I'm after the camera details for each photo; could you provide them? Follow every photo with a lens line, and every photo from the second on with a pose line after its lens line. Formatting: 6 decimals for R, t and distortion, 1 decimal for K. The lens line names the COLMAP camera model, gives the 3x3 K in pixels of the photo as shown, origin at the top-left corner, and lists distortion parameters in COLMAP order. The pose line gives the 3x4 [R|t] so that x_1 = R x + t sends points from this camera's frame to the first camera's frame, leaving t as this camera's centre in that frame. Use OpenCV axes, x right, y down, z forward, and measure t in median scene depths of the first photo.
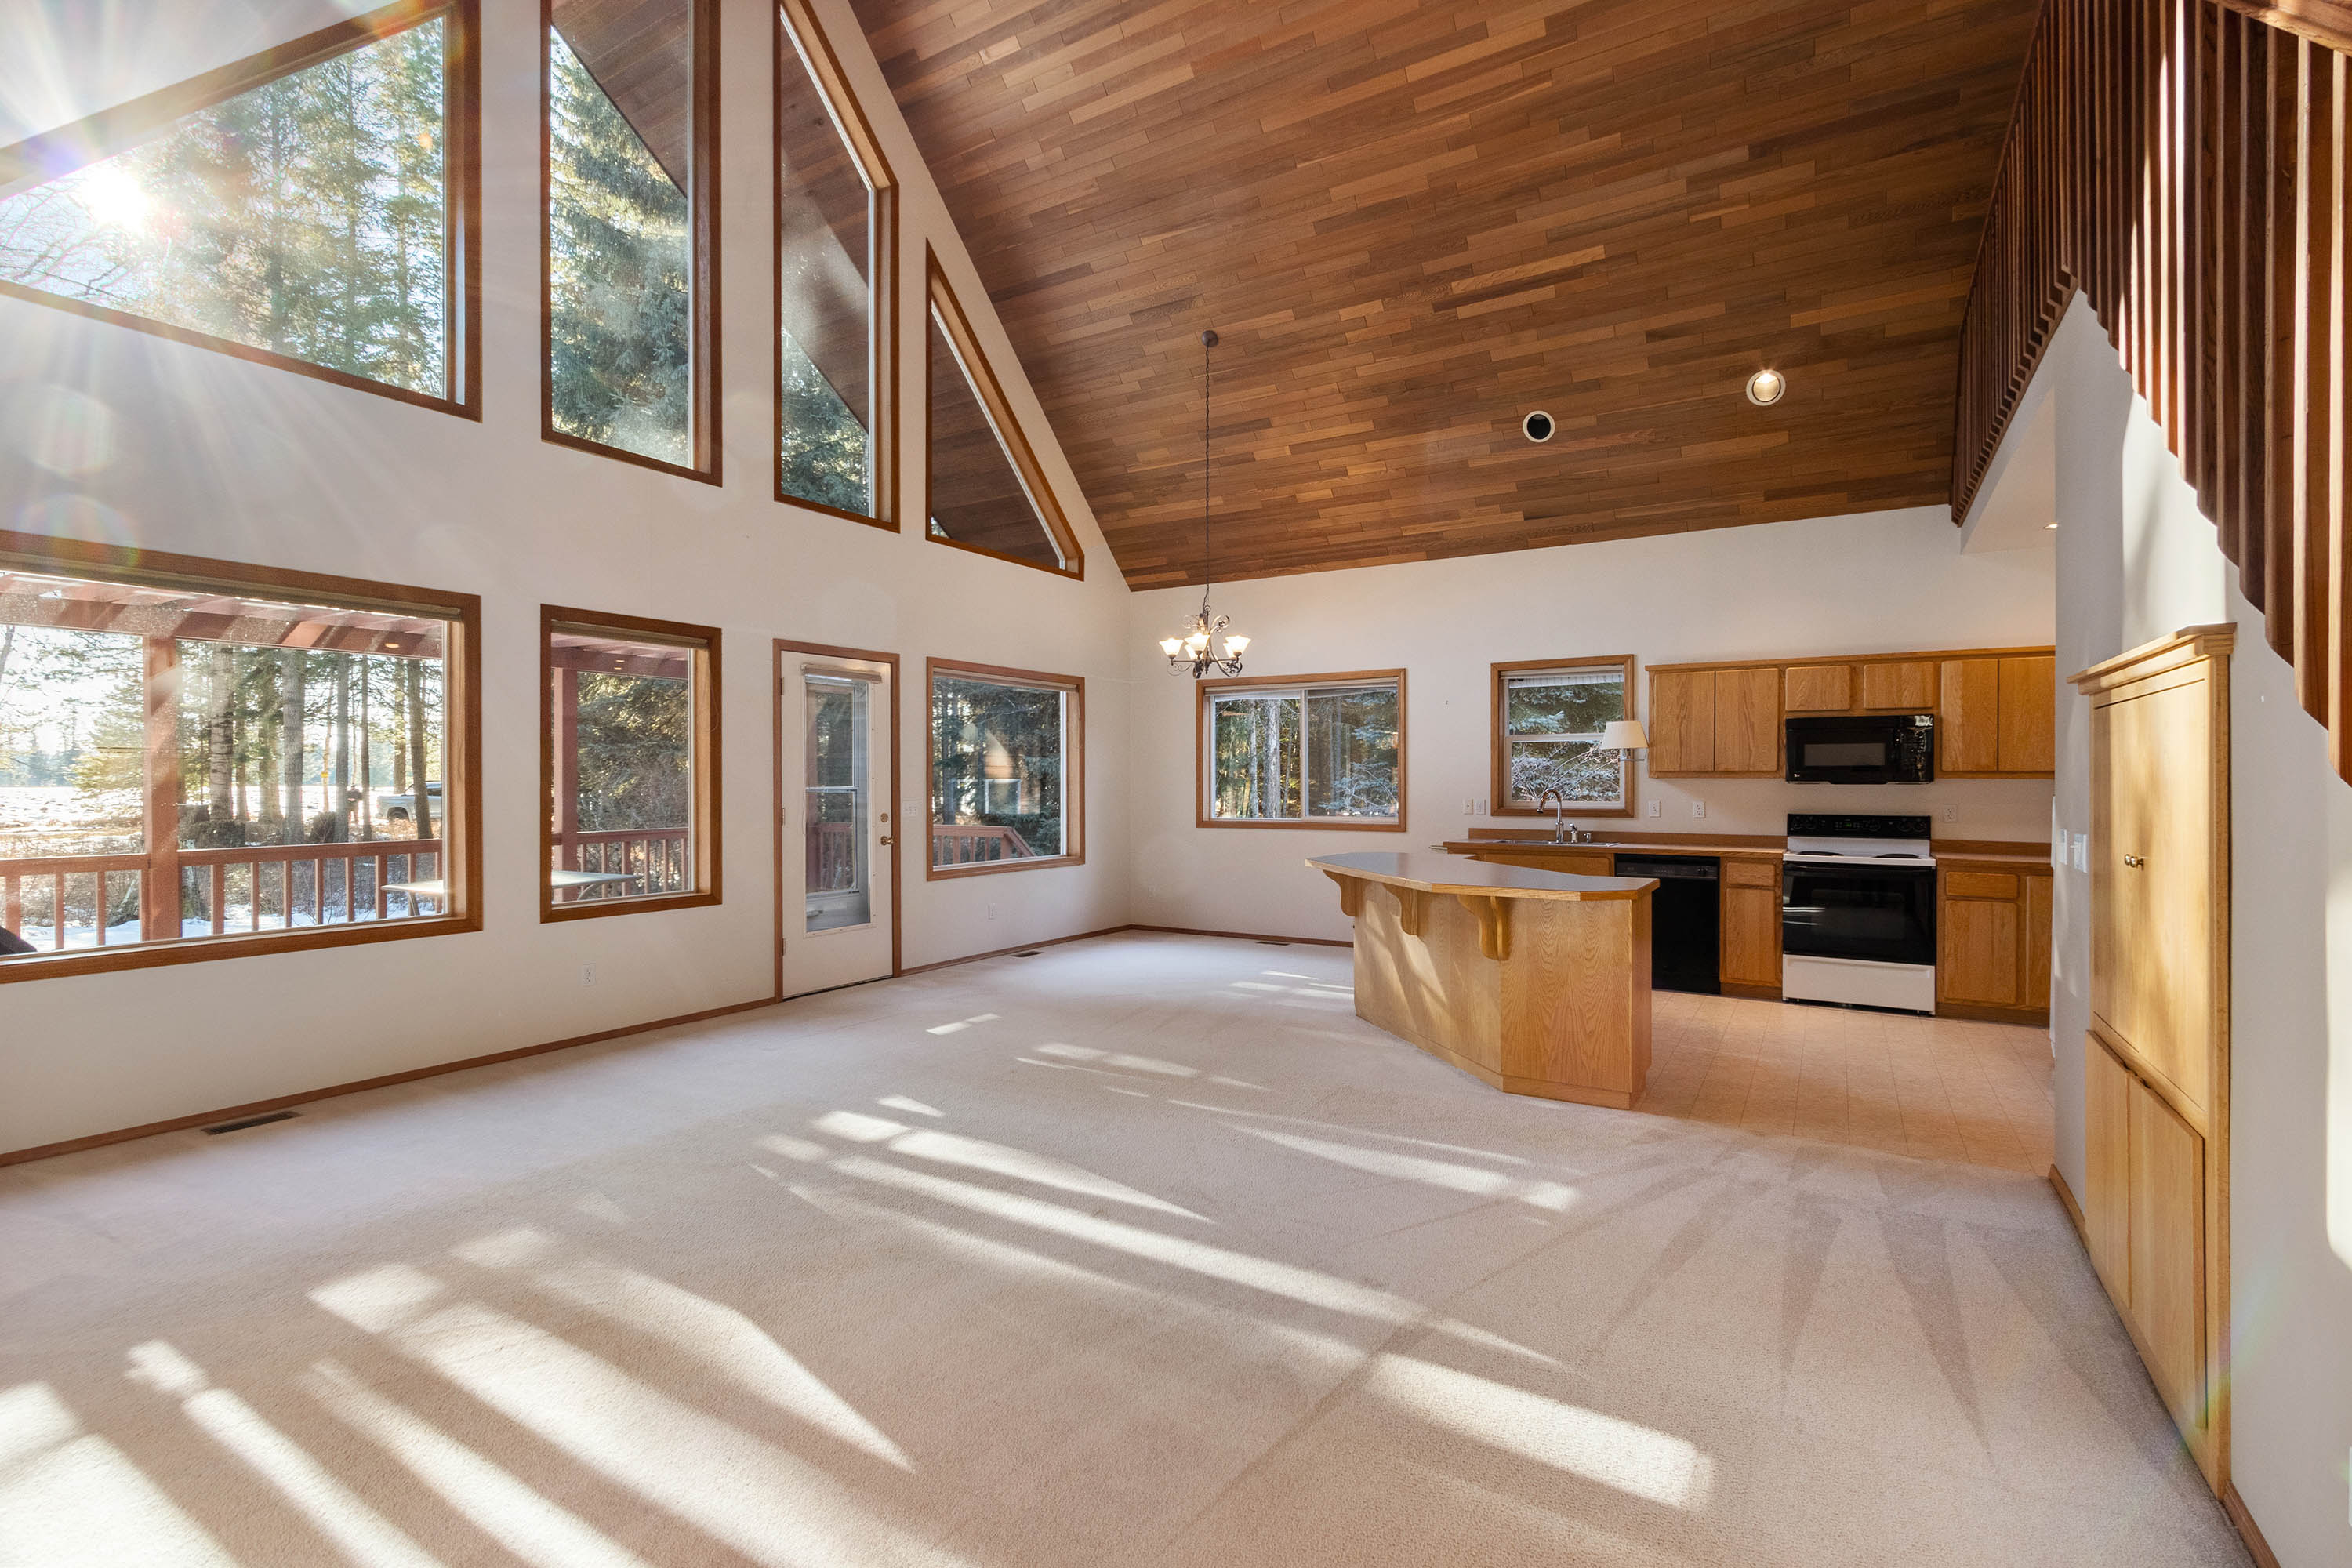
lens RADIAL K [[1082.0, 0, 1162.4], [0, 1082.0, 782.1], [0, 0, 1]] dist [0.002425, -0.000185]
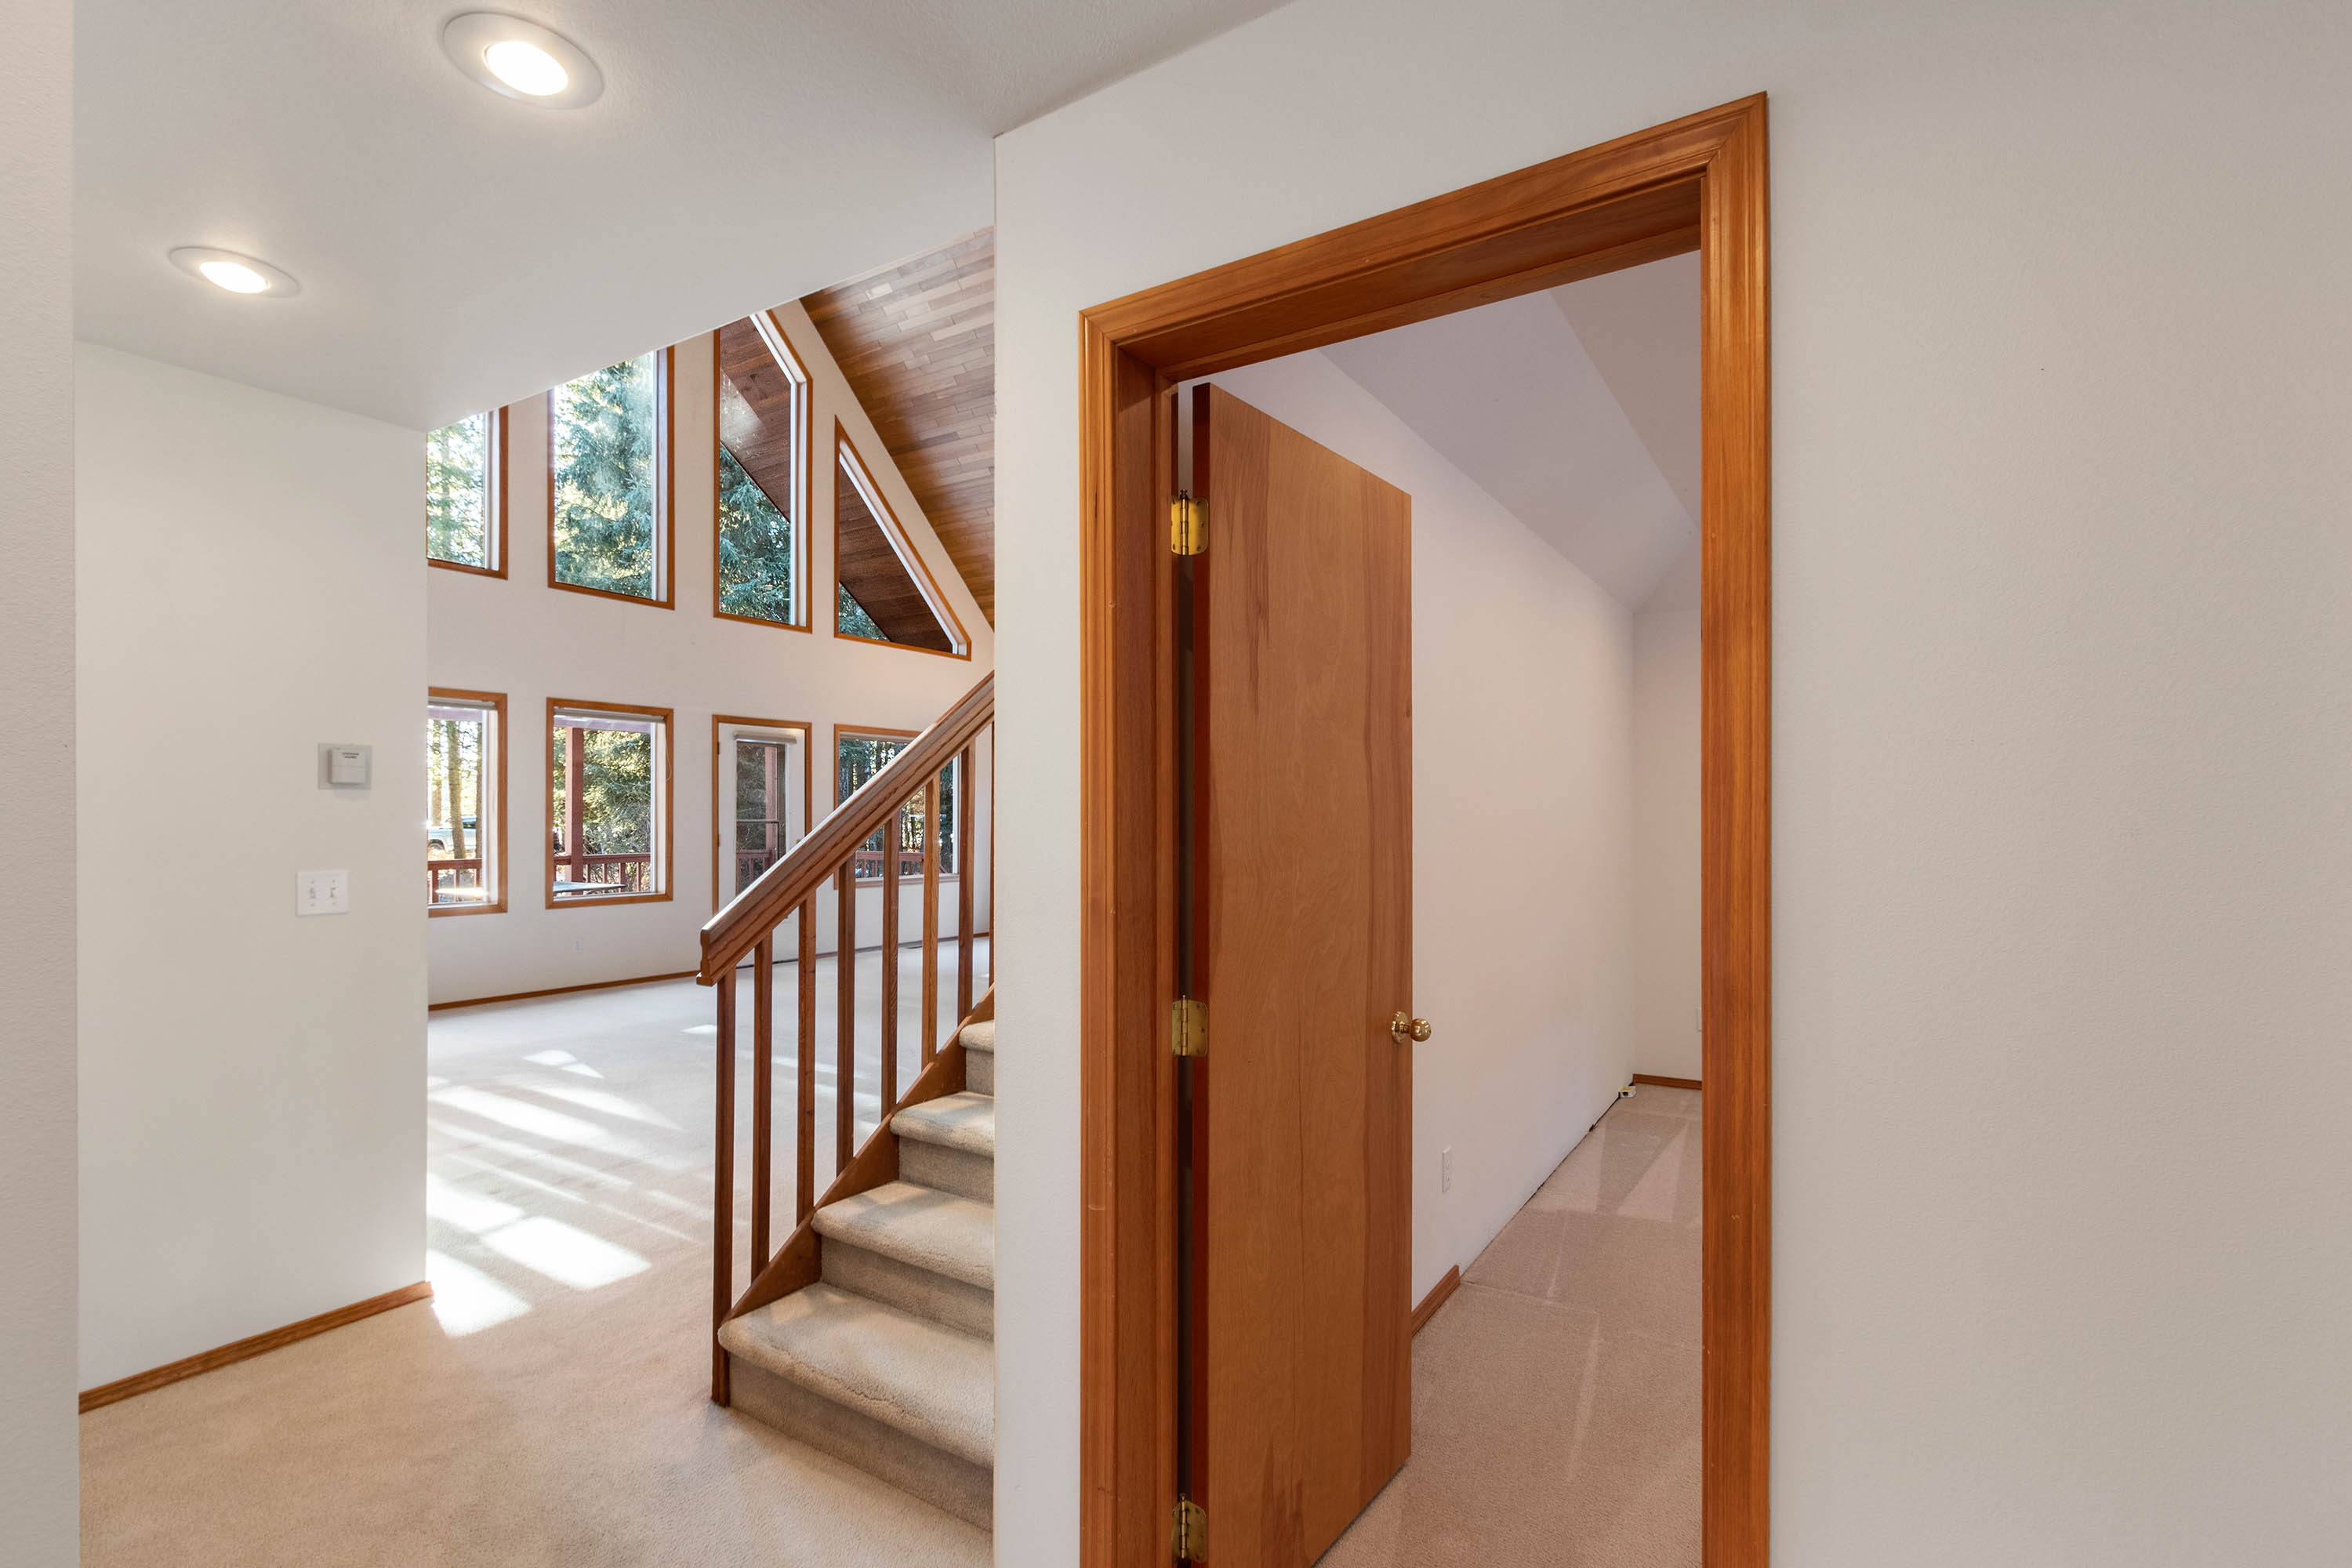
lens RADIAL K [[1085.8, 0, 1170.3], [0, 1085.8, 809.1], [0, 0, 1]] dist [-0.001173, -0.000156]
pose [[0.999863, 0.001267, -0.016504, 0.257350], [-0.001391, 0.999971, -0.007525, 0.001089], [0.016494, 0.007547, 0.999835, -0.400067]]
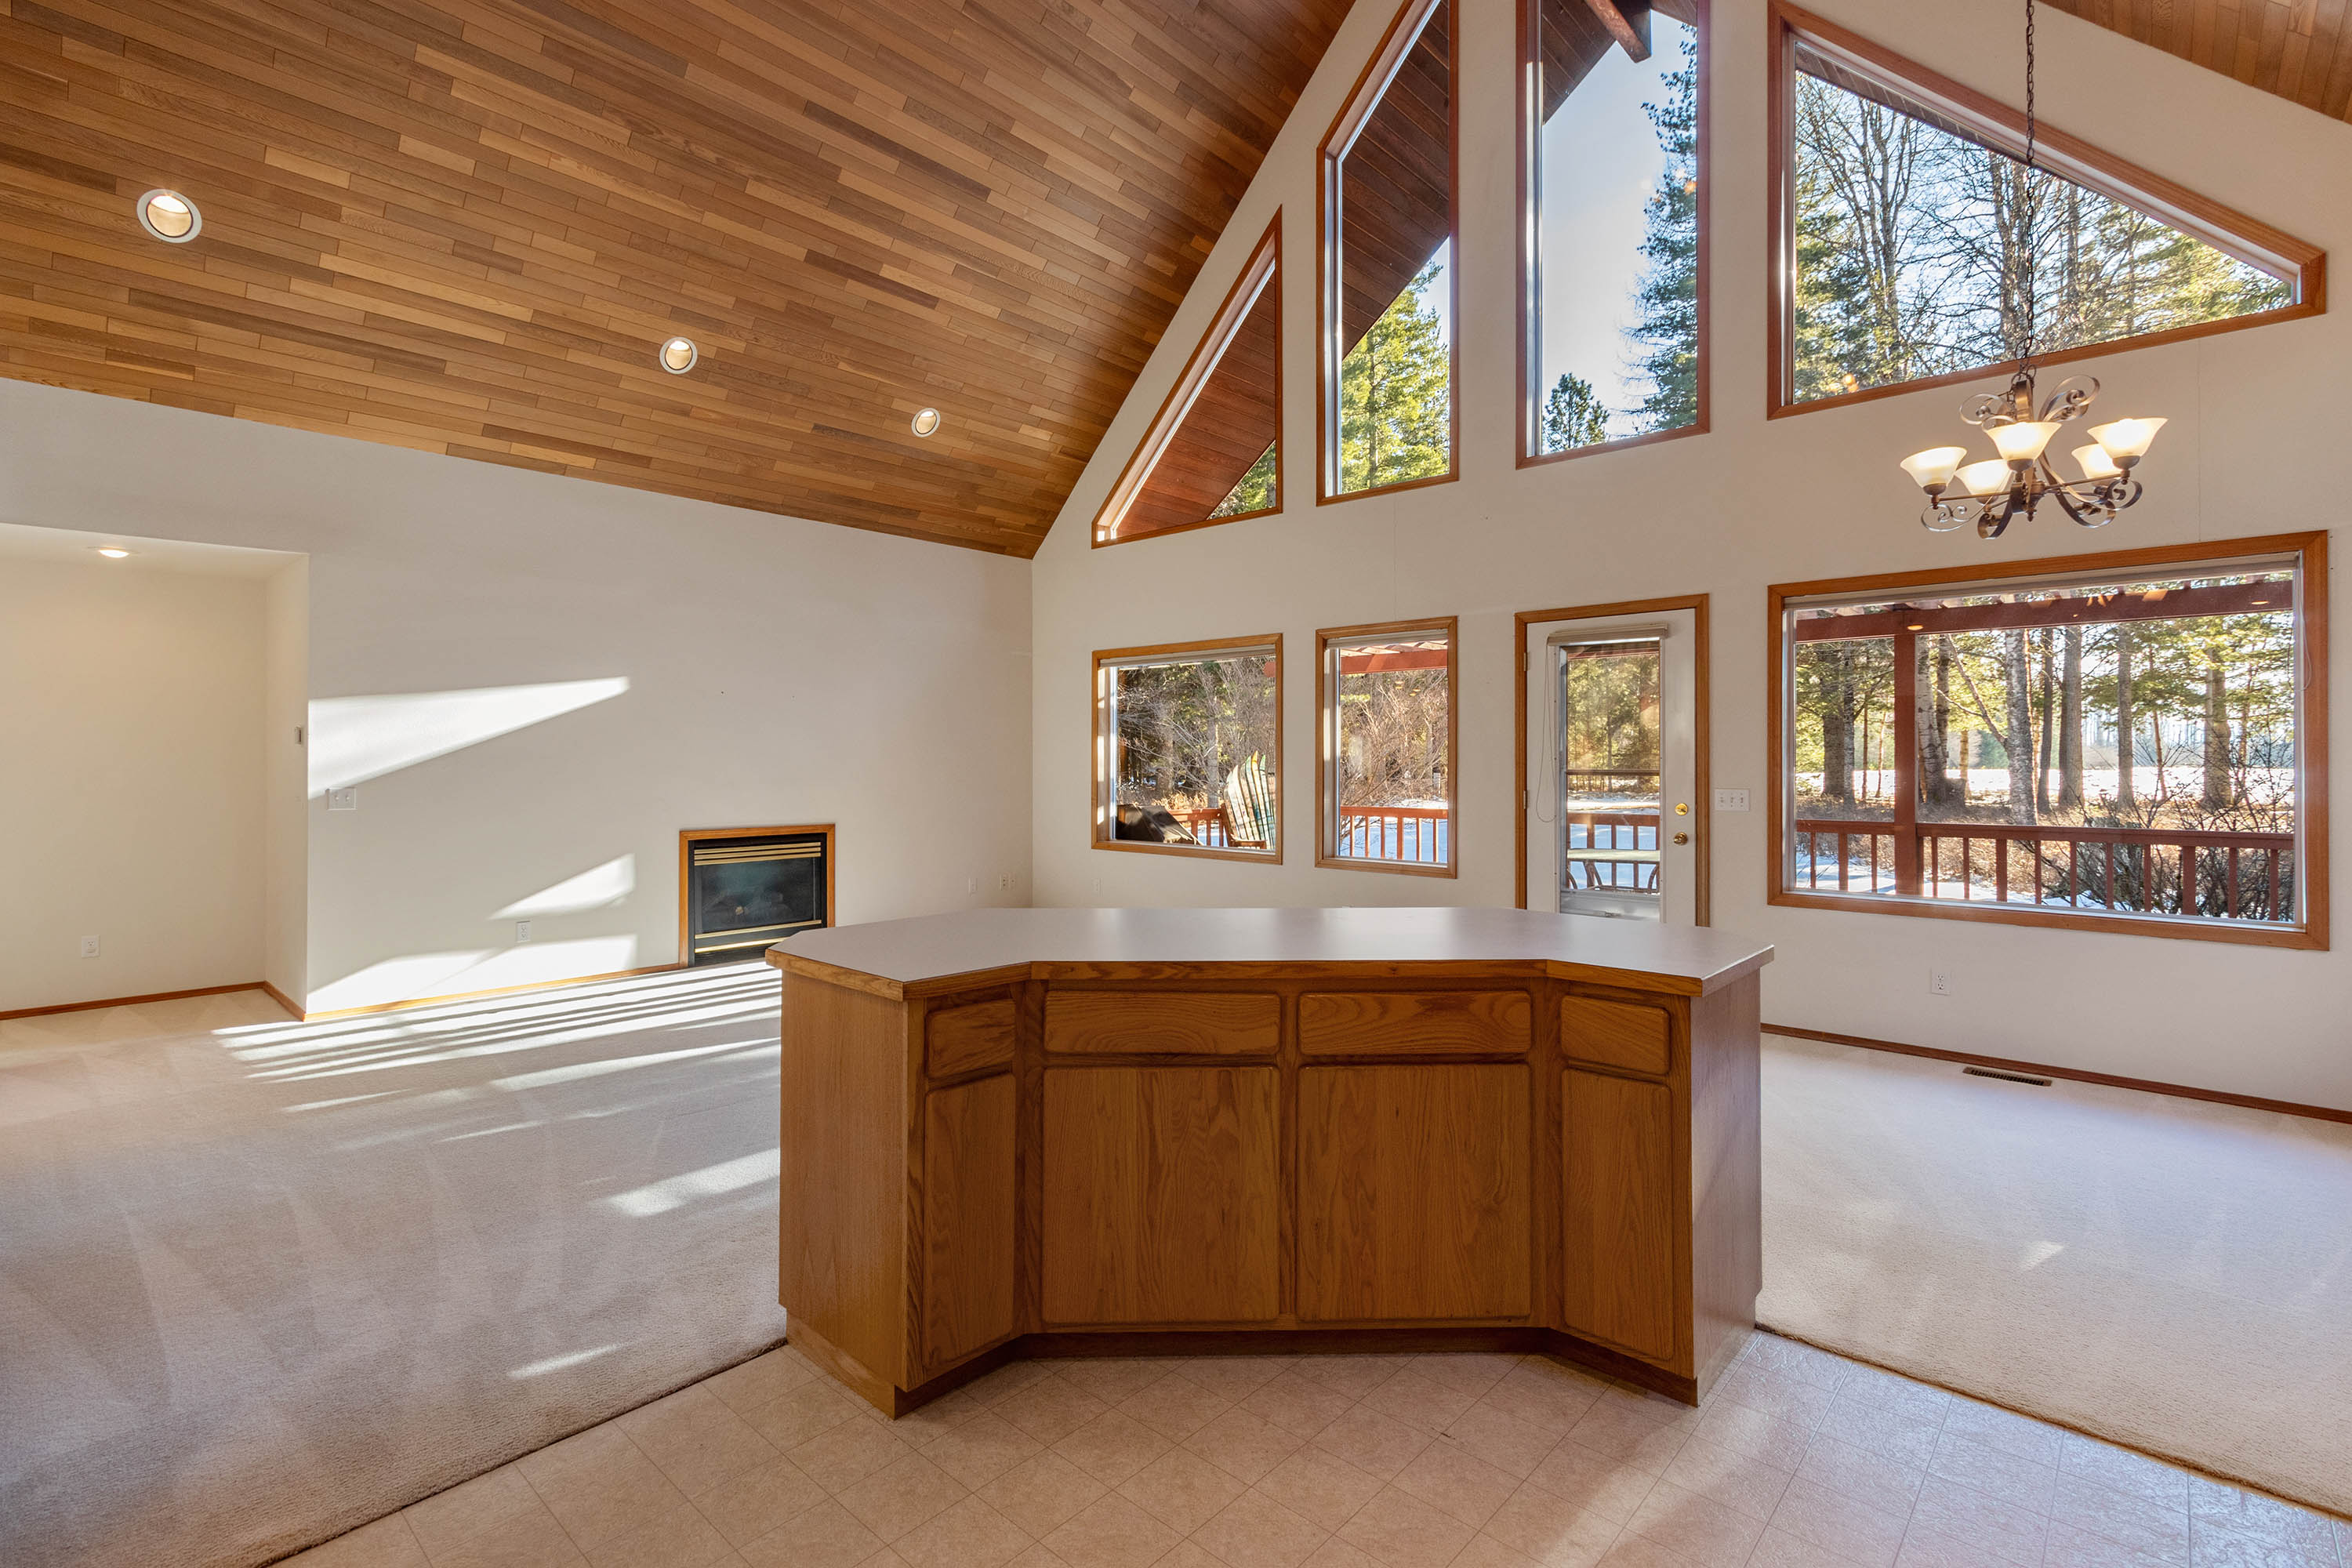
lens RADIAL K [[1078.6, 0, 1167.3], [0, 1078.6, 759.2], [0, 0, 1]] dist [-0.000261, -0.000435]
pose [[-0.192226, -0.000003, -0.981351, 0.609251], [-0.002897, 0.999996, 0.000565, -0.002226], [0.981346, 0.002952, -0.192225, 0.836032]]
